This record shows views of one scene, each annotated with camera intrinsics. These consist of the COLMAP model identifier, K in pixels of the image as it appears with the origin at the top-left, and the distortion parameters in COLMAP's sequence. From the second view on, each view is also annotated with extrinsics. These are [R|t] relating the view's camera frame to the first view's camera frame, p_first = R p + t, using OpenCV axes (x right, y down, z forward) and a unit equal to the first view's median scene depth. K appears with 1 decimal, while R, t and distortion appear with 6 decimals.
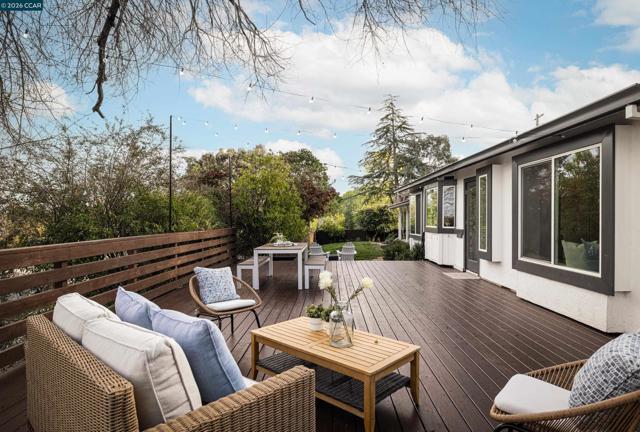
lens RADIAL K [[369.0, 0, 322.1], [0, 369.0, 228.5], [0, 0, 1]] dist [0.020247, 0.000007]
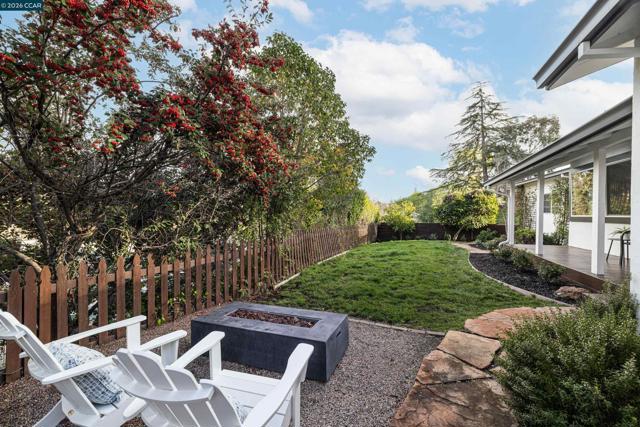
lens RADIAL K [[268.0, 0, 317.2], [0, 268.0, 213.9], [0, 0, 1]] dist [0.000284, -0.000567]
pose [[0.941179, 0.019971, -0.337317, 0.061852], [-0.028118, 0.999419, -0.019283, 0.001283], [0.336736, 0.027633, 0.941194, 0.421433]]
